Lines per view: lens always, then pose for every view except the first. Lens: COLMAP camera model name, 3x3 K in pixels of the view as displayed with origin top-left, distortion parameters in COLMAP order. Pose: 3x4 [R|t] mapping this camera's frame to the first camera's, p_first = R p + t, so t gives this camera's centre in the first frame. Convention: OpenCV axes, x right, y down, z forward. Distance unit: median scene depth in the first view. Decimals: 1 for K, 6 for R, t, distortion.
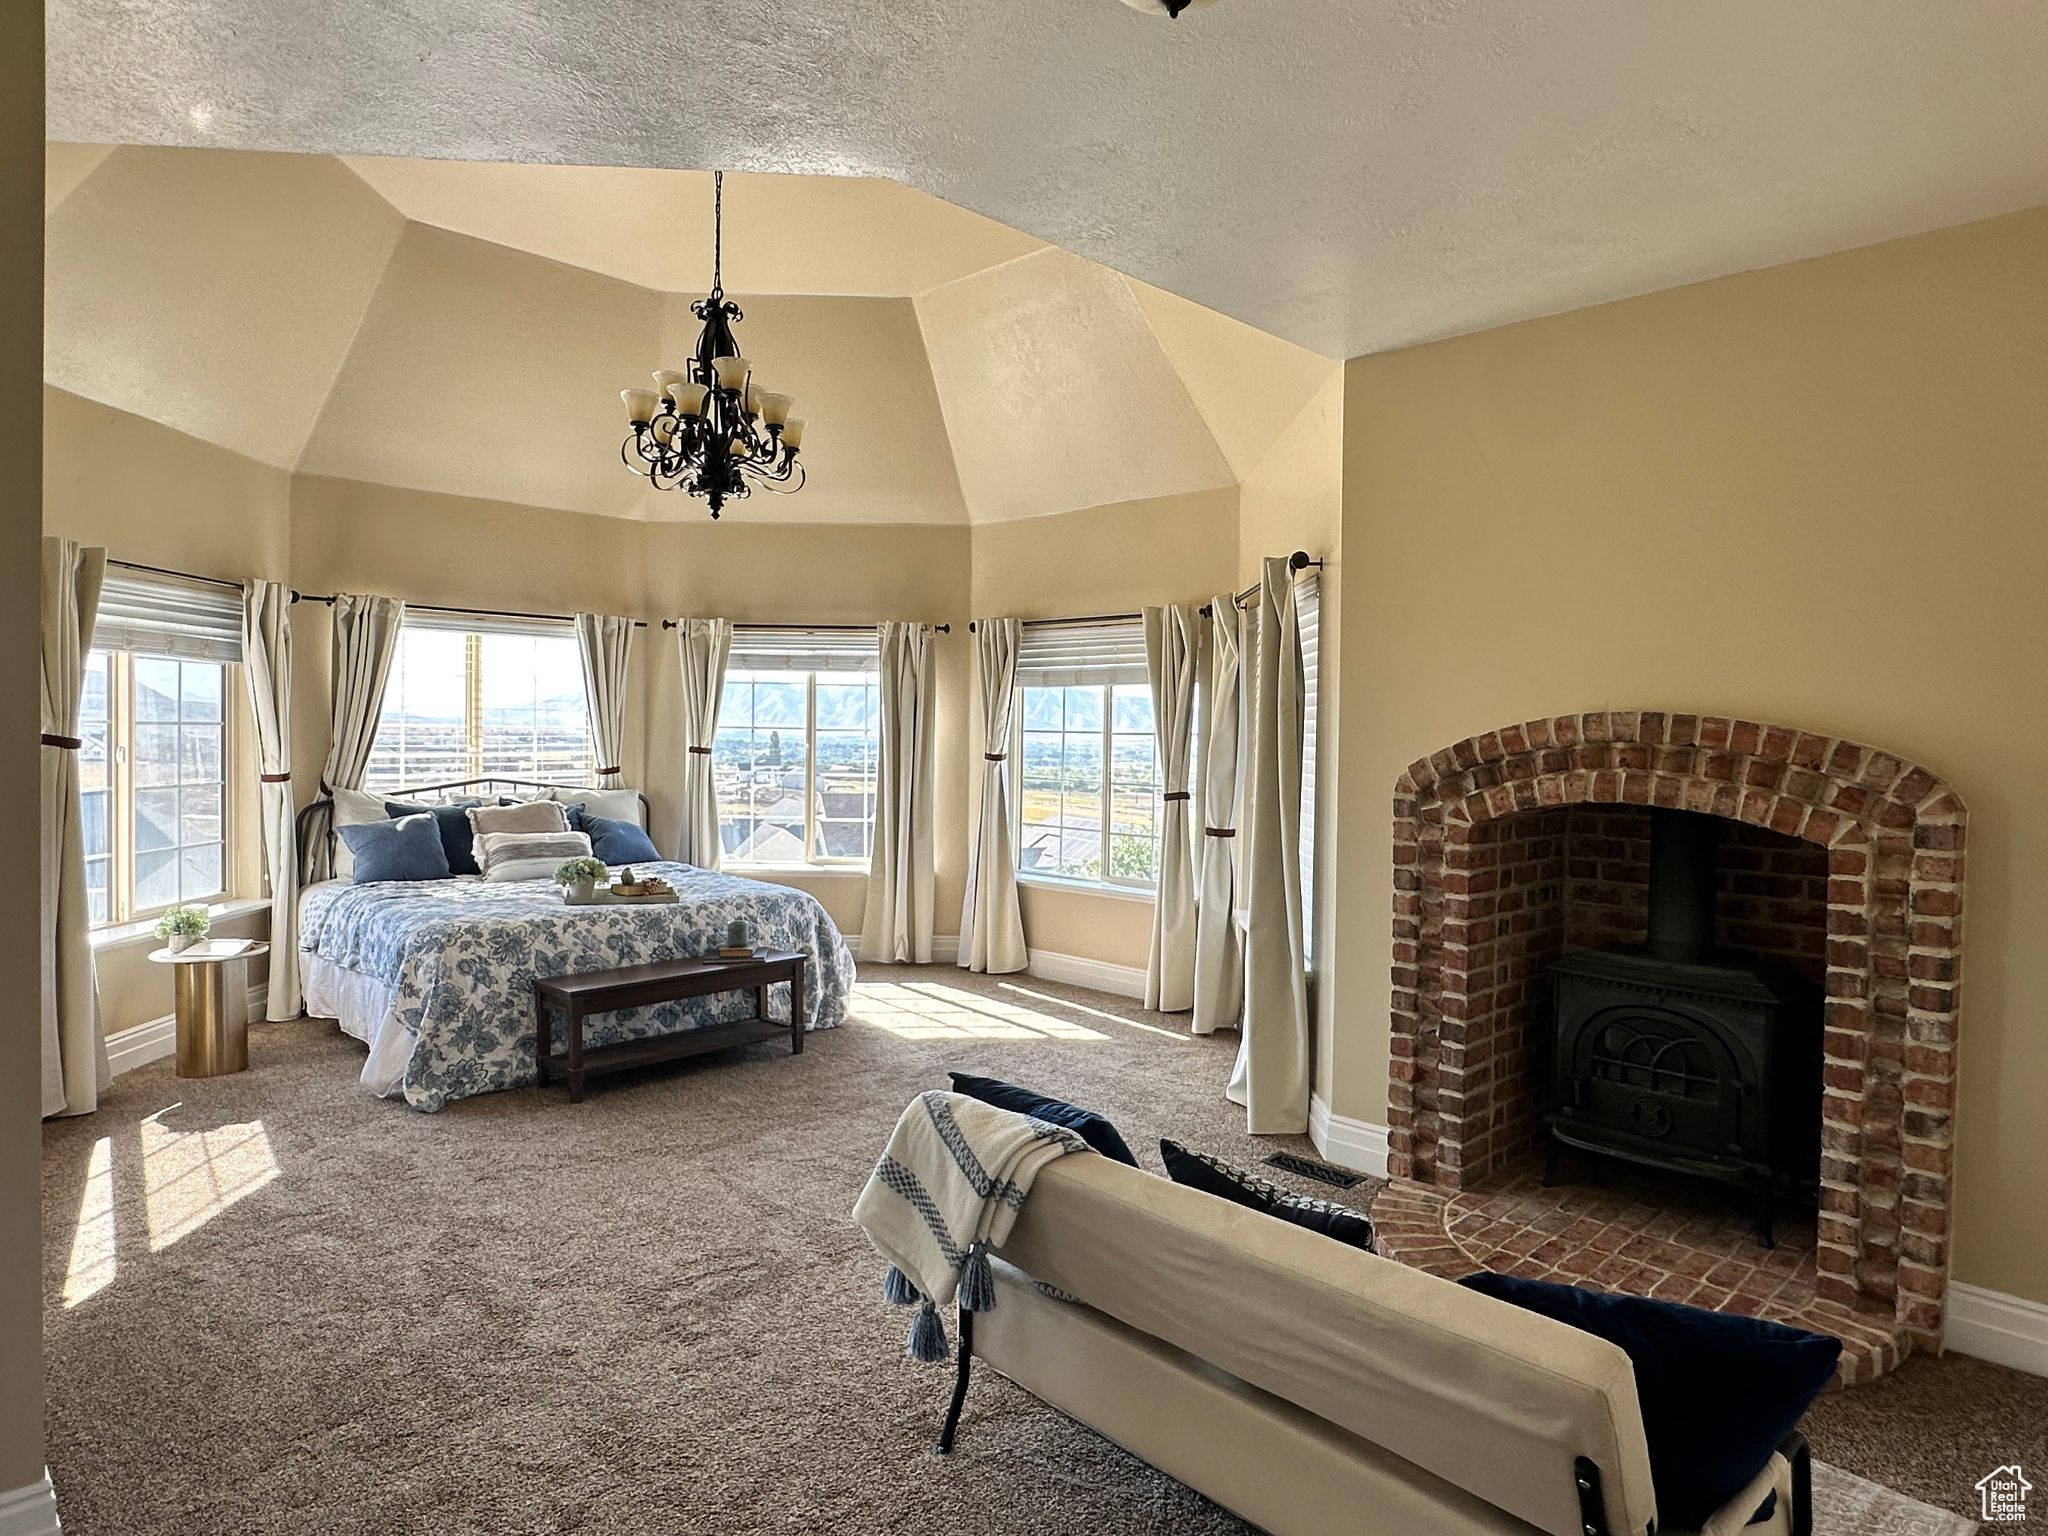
lens RADIAL K [[1215.6, 0, 1020.4], [0, 1215.6, 762.6], [0, 0, 1]] dist [-0.004353, 0.001063]
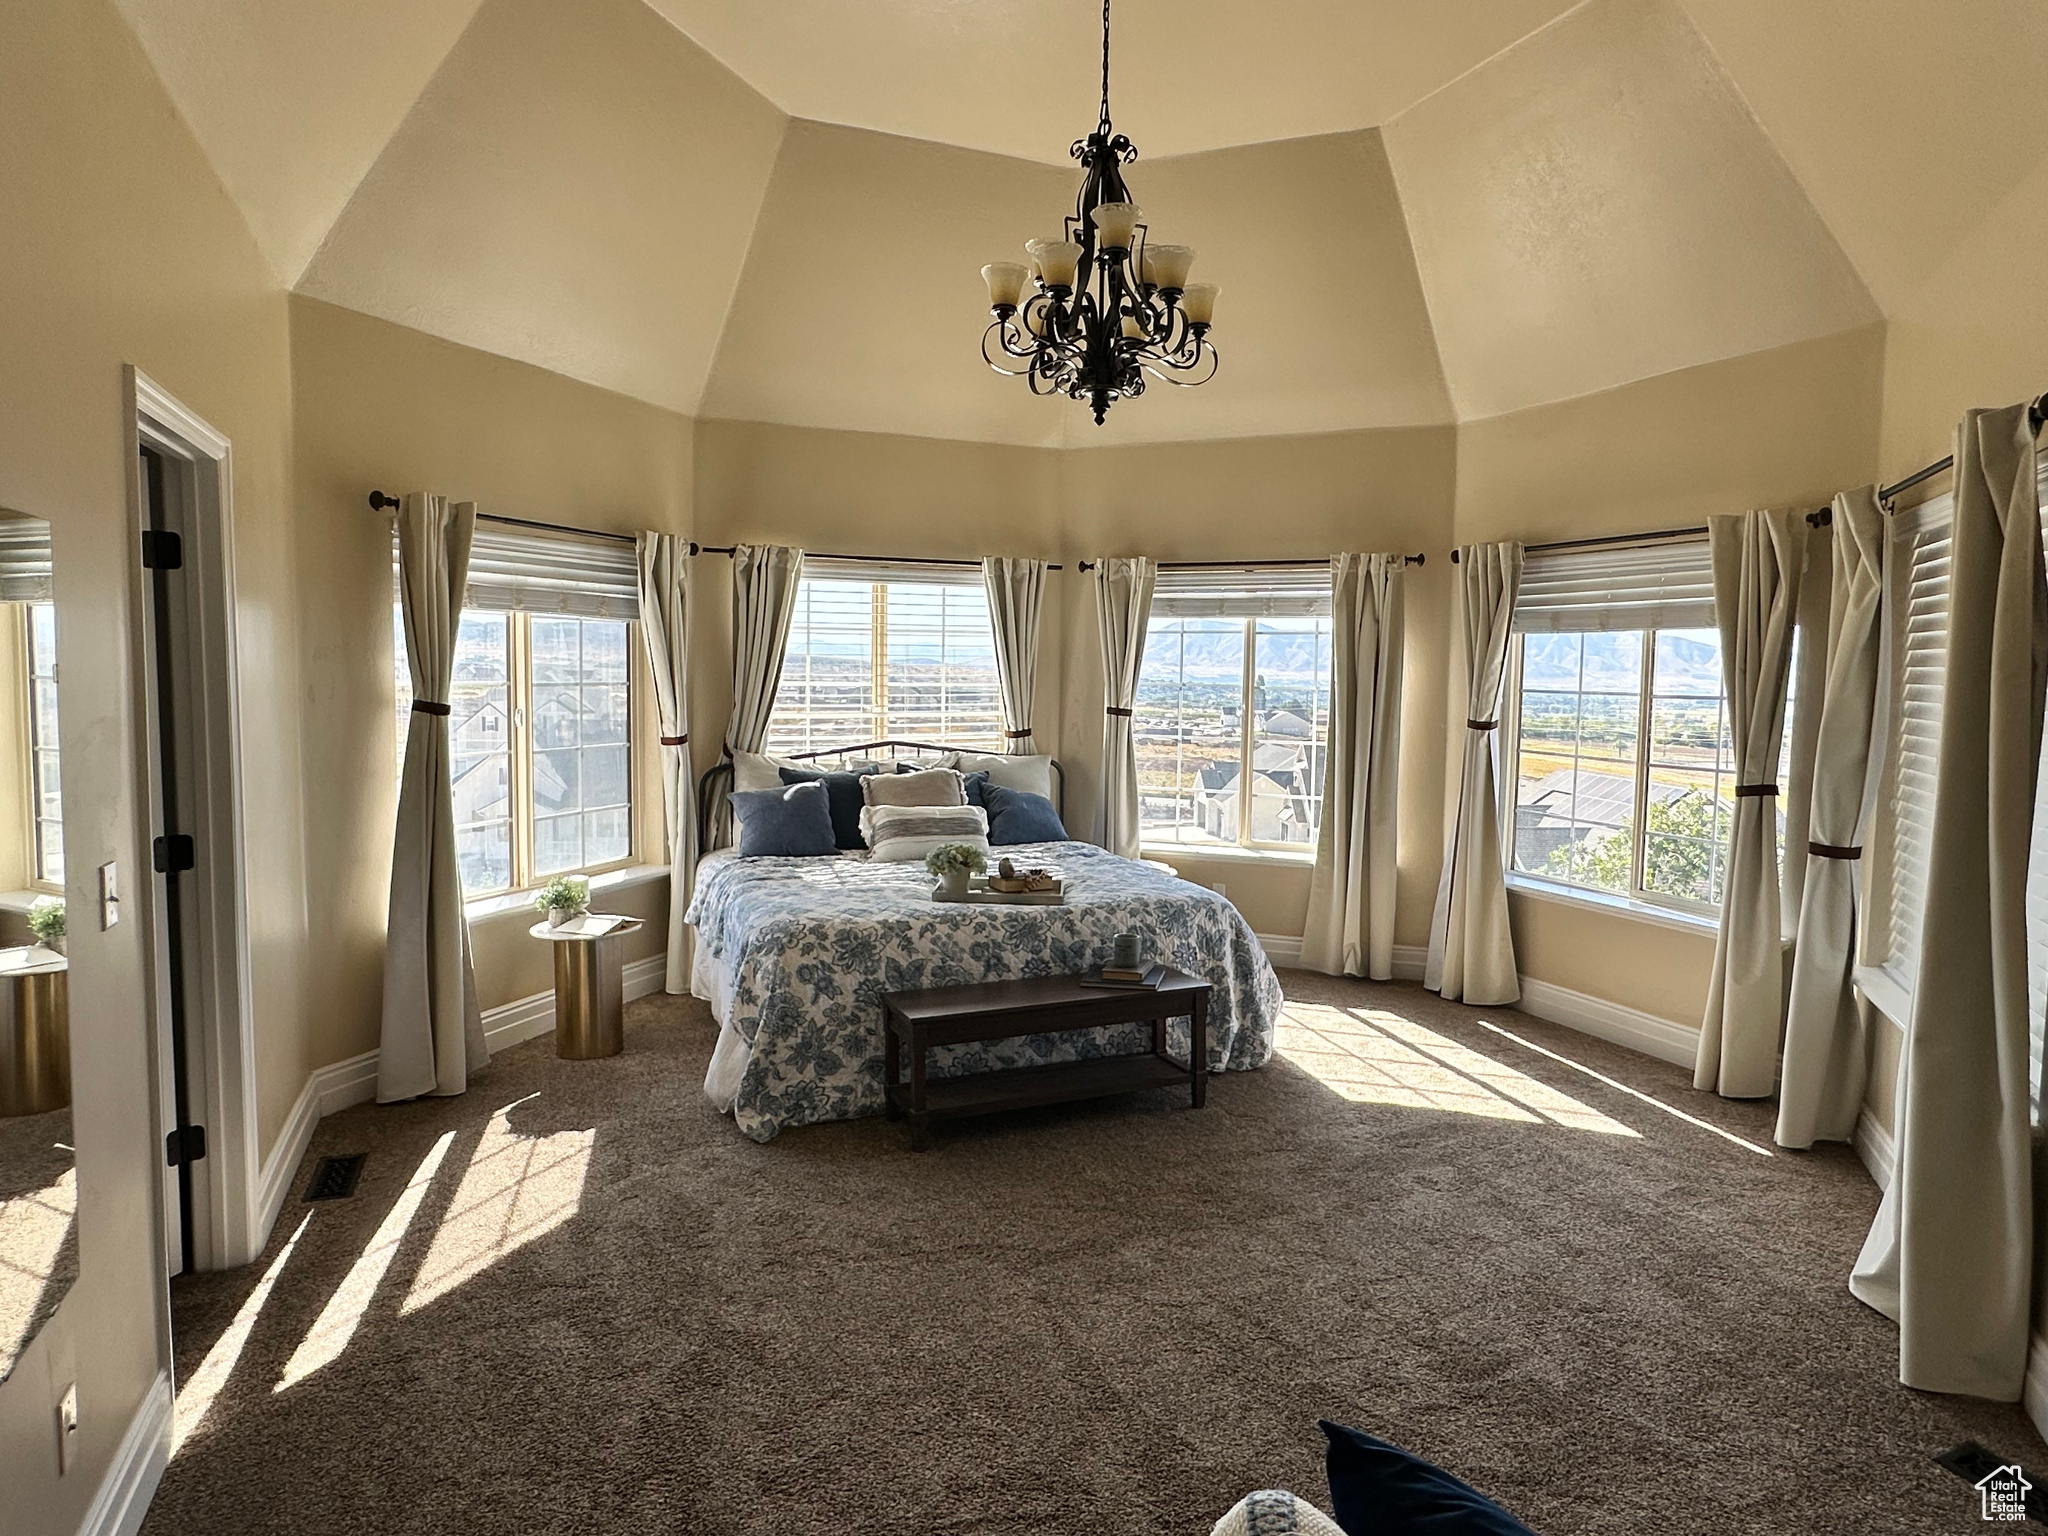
lens RADIAL K [[1215.6, 0, 1026.8], [0, 1215.6, 760.9], [0, 0, 1]] dist [-0.004353, 0.001063]
pose [[0.925324, 0.026169, -0.378272, 0.005358], [-0.009418, 0.998894, 0.046065, -0.018794], [0.379059, -0.039063, 0.924548, 0.230084]]
